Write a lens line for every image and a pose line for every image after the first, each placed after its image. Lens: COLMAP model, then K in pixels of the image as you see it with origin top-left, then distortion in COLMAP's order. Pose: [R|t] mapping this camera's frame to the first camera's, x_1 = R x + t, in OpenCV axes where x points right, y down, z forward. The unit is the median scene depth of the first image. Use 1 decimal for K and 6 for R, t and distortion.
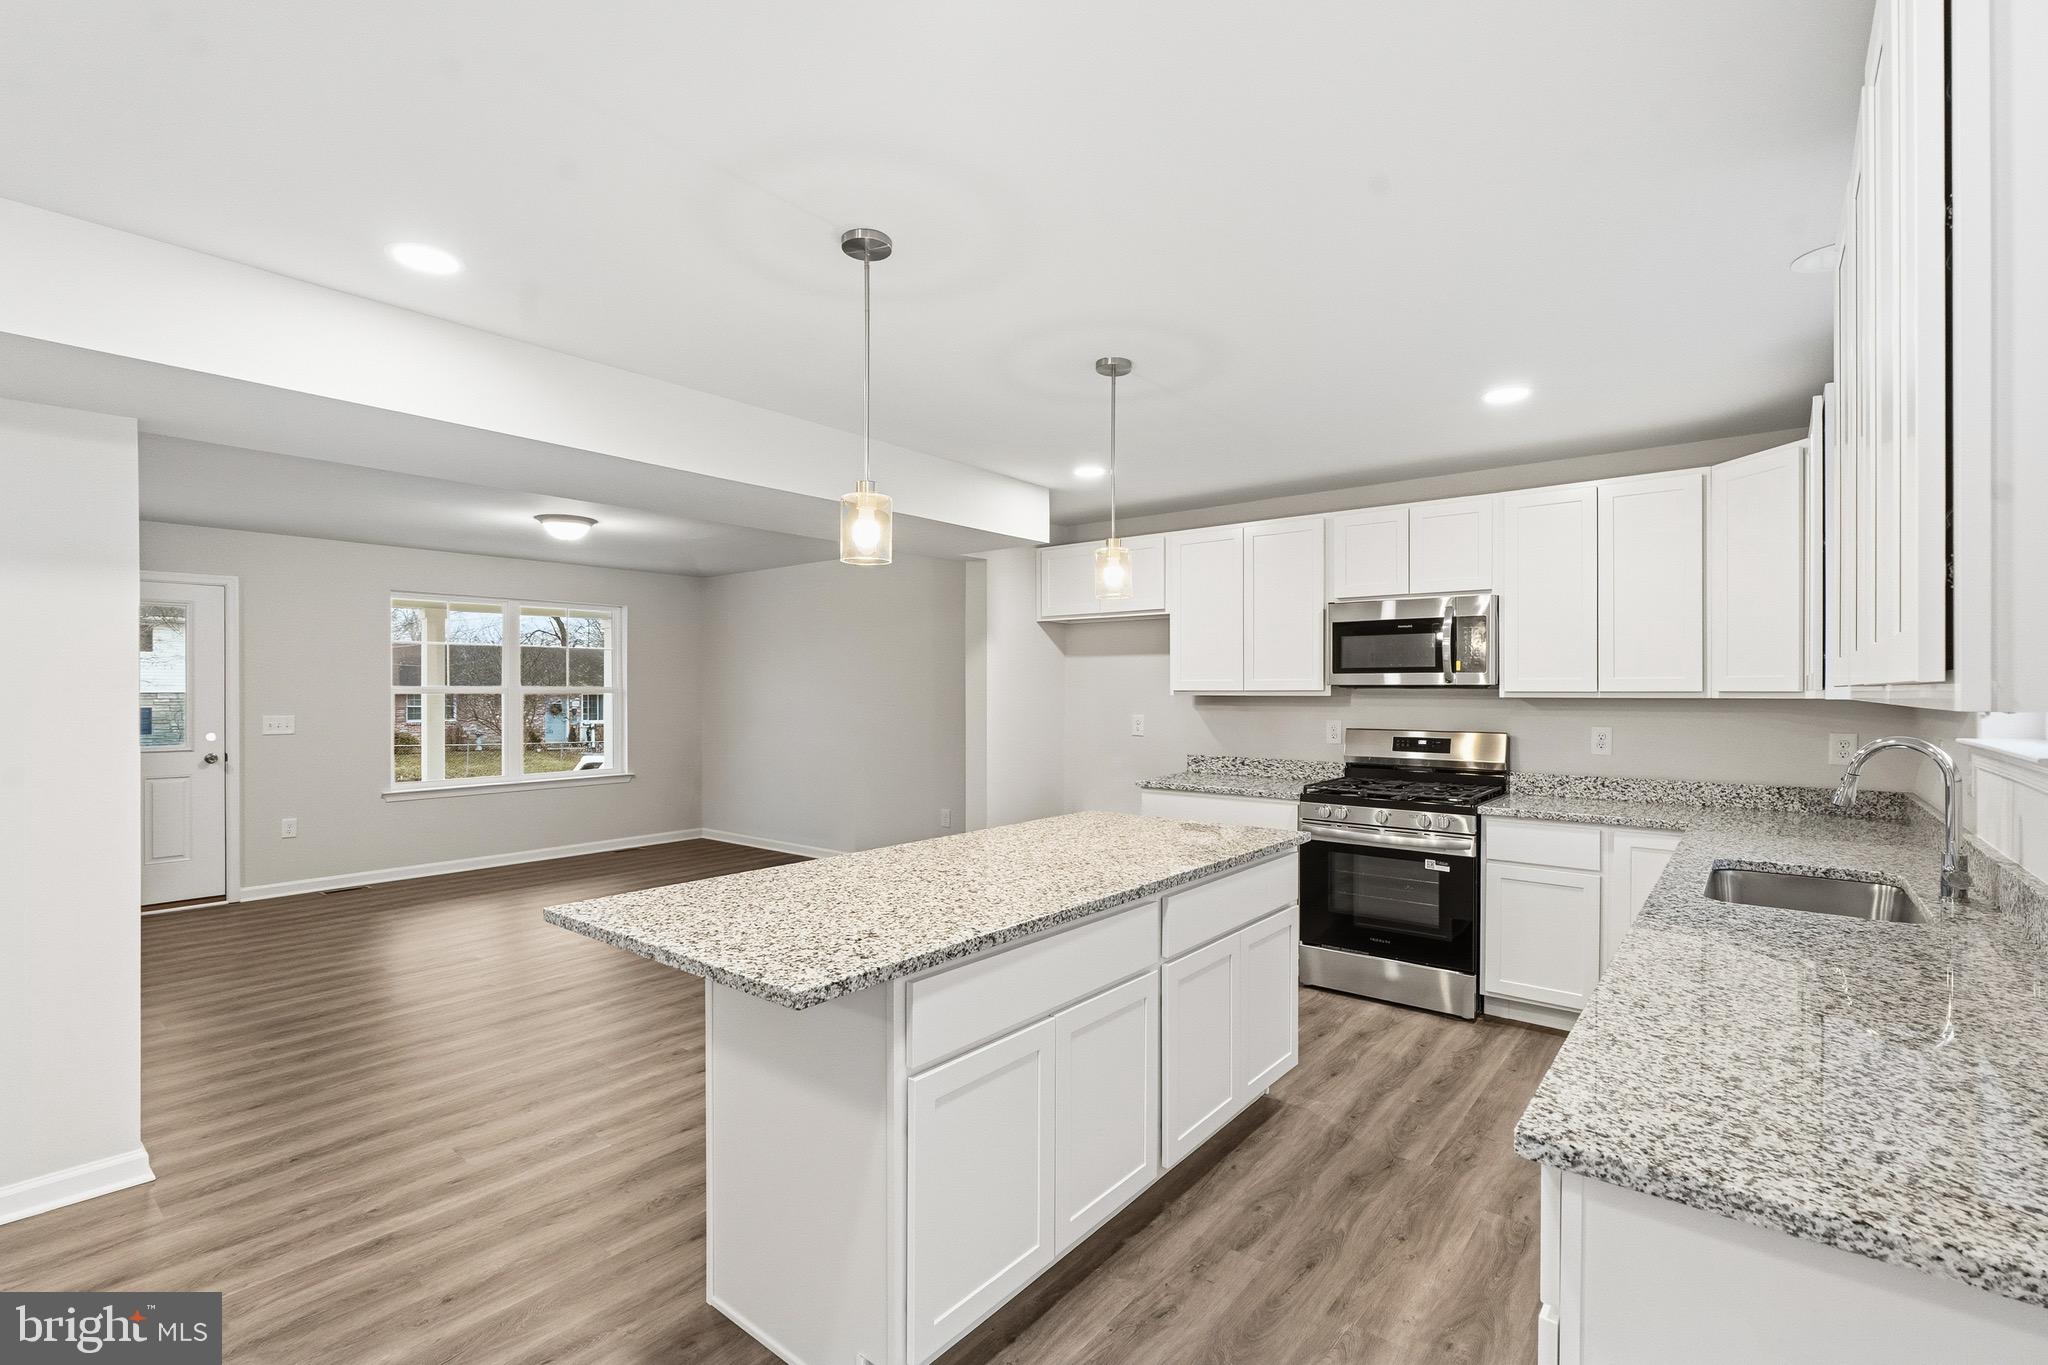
lens RADIAL K [[924.2, 0, 1019.1], [0, 924.2, 695.2], [0, 0, 1]] dist [-0.004318, -0.000317]
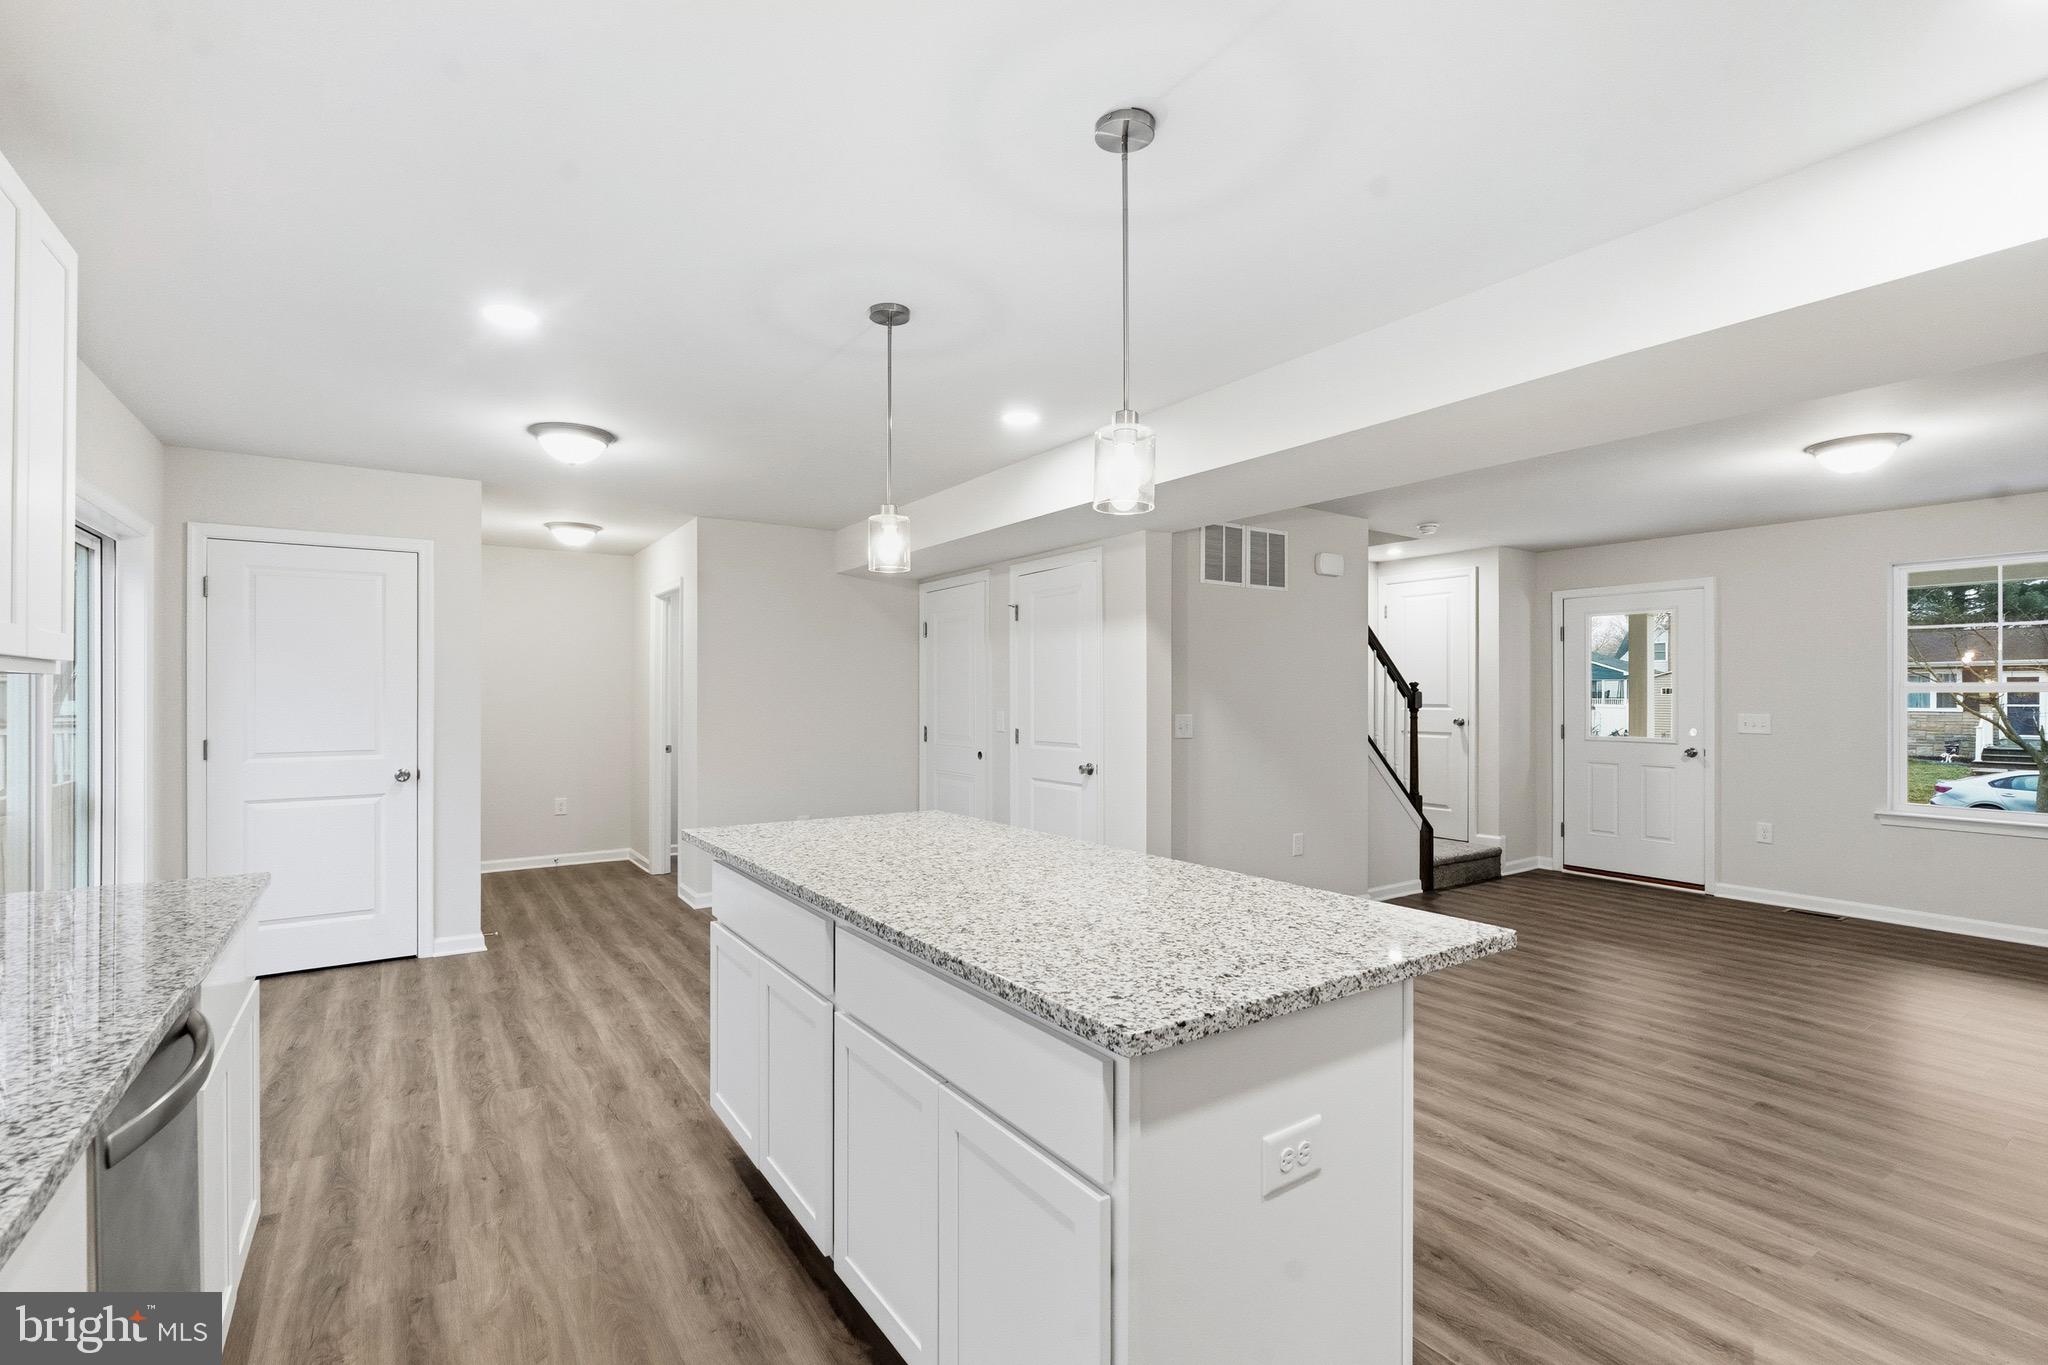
lens RADIAL K [[924.2, 0, 1019.1], [0, 924.2, 695.2], [0, 0, 1]] dist [-0.004318, -0.000317]
pose [[-0.287383, -0.002173, -0.957813, 0.494603], [-0.005898, 0.999982, -0.000499, 0.011018], [0.957797, 0.005506, -0.287391, 0.777688]]
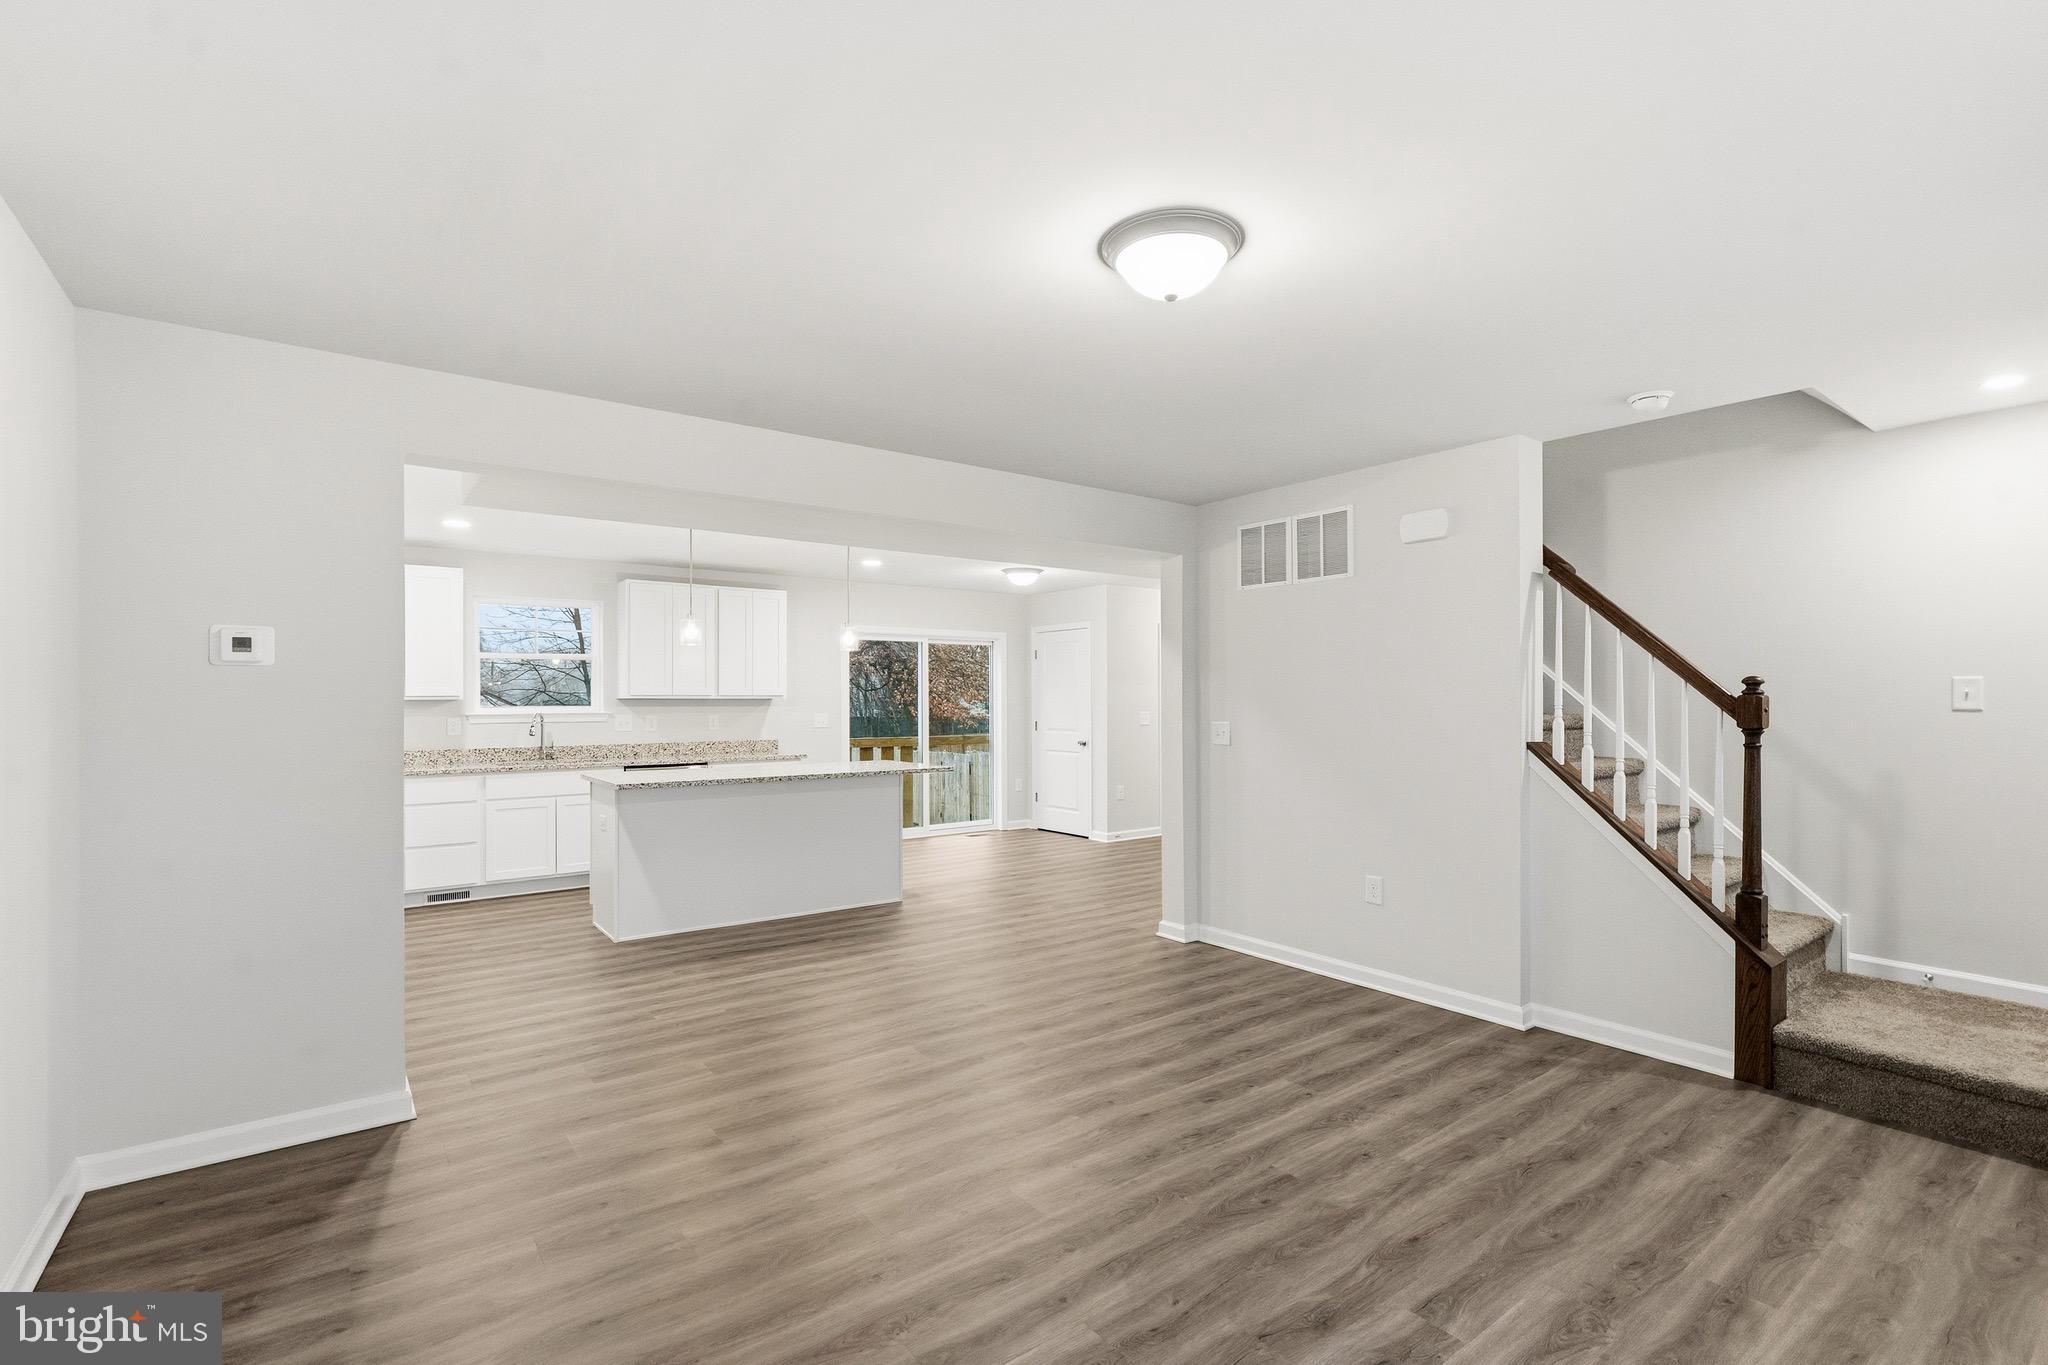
lens RADIAL K [[918.5, 0, 1007.9], [0, 918.5, 694.6], [0, 0, 1]] dist [-0.000055, 0.000179]
pose [[-0.968047, 0.003317, 0.250748, -0.688822], [0.003390, 0.999994, -0.000141, -0.002476], [-0.250747, 0.000714, -0.968052, 1.850098]]
